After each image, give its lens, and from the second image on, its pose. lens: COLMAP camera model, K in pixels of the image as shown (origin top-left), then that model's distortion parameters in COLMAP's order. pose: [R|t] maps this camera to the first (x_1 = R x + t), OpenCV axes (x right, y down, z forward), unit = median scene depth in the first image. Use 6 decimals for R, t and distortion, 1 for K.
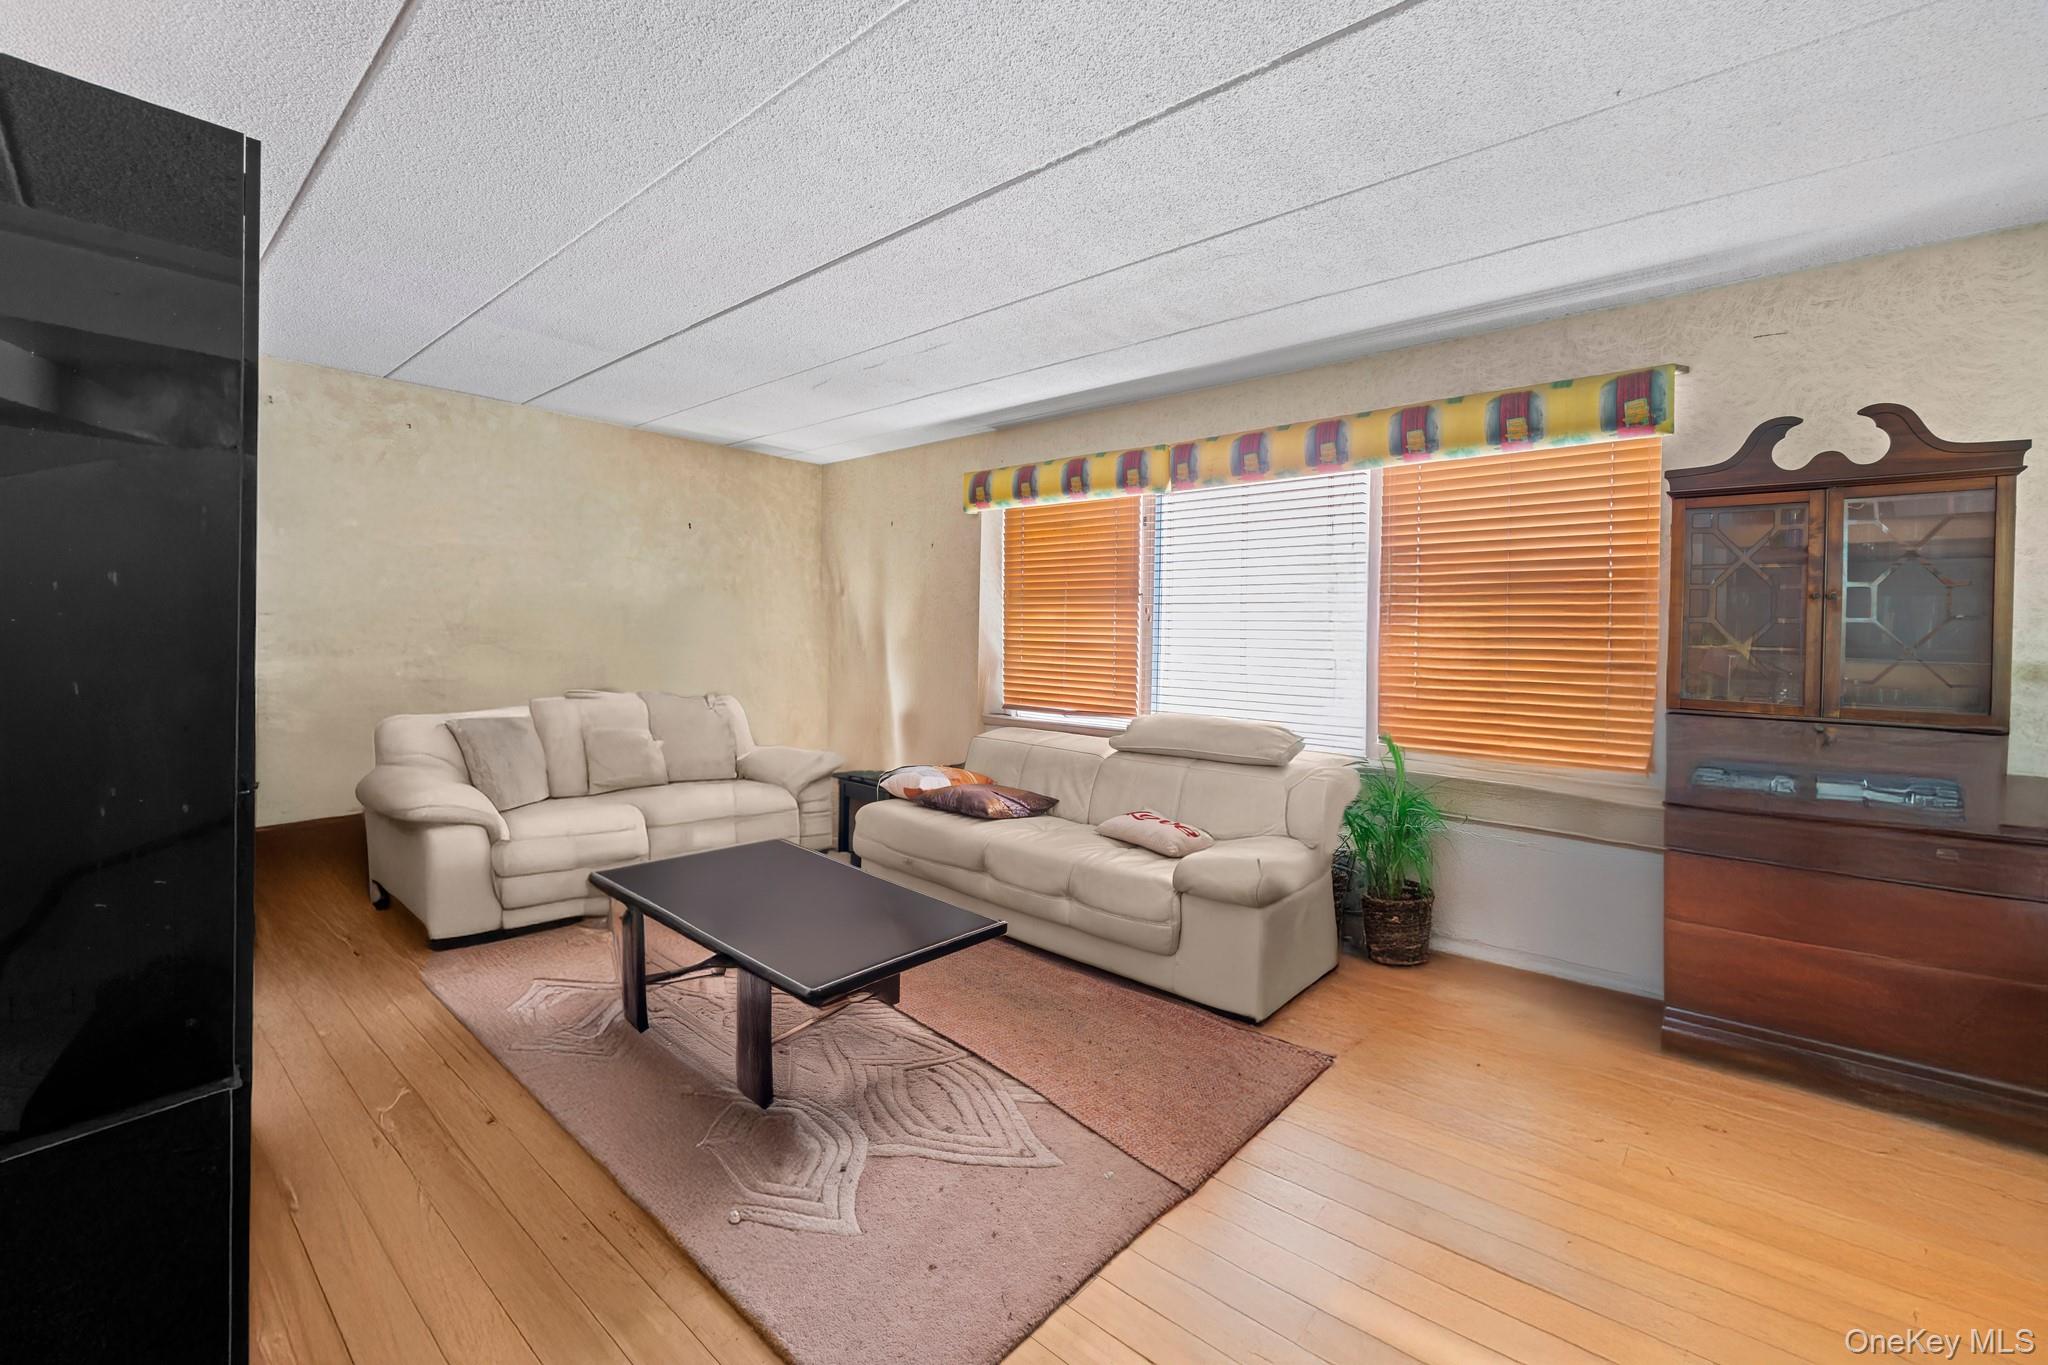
lens RADIAL K [[831.4, 0, 1016.7], [0, 831.4, 660.7], [0, 0, 1]] dist [0.000369, -0.000913]
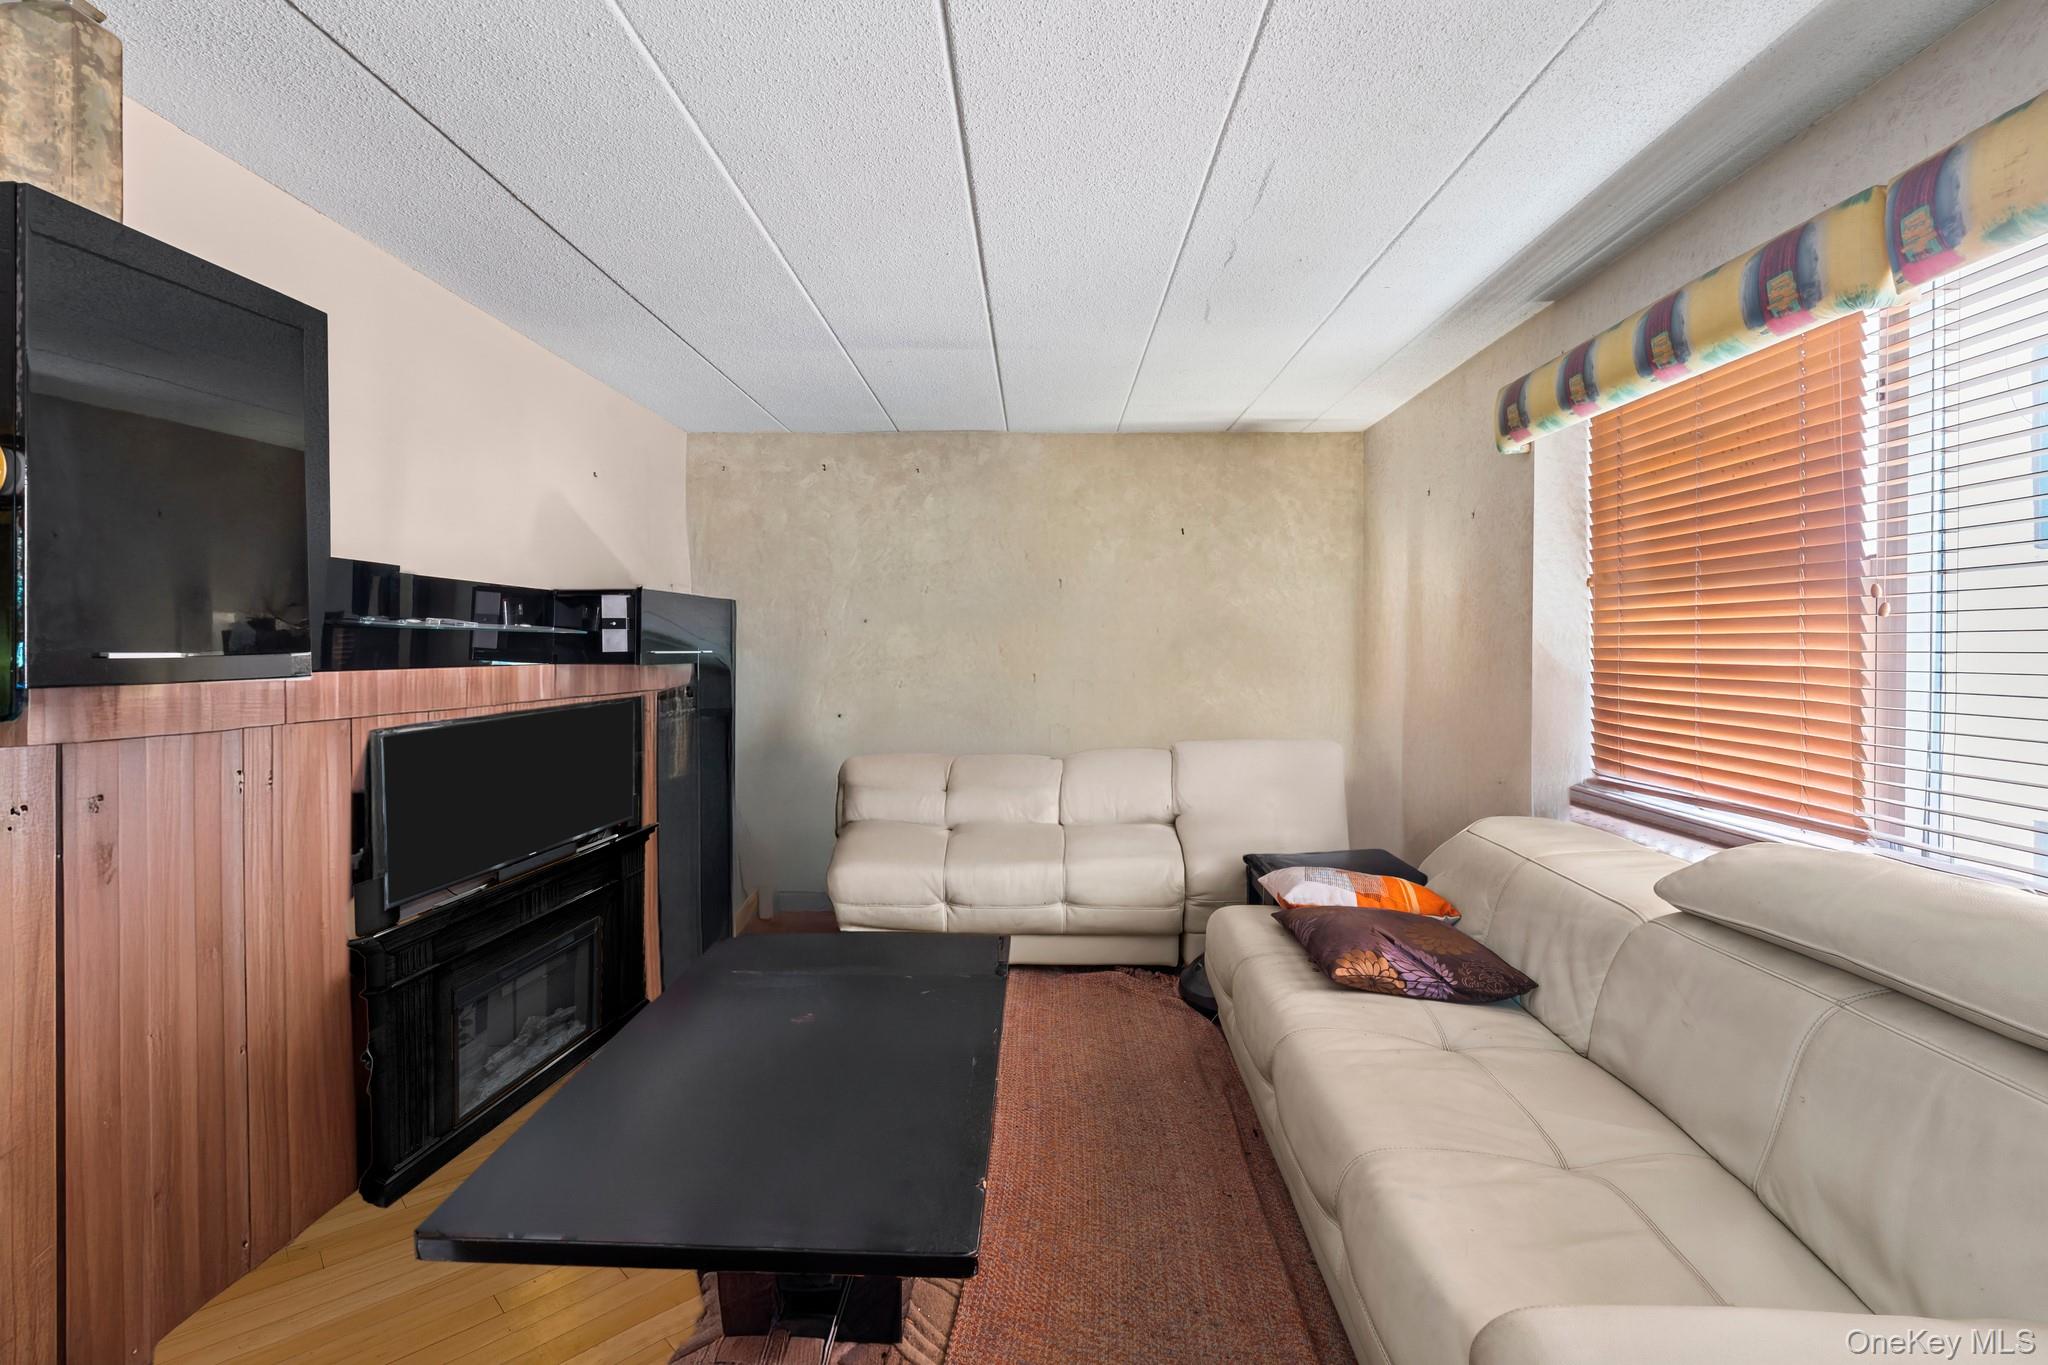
lens RADIAL K [[831.4, 0, 1019.0], [0, 831.4, 654.5], [0, 0, 1]] dist [0.000369, -0.000913]
pose [[0.646616, -0.009523, -0.762756, 0.198942], [-0.015927, 0.999536, -0.025981, -0.009109], [0.762650, 0.028948, 0.646164, 0.380458]]
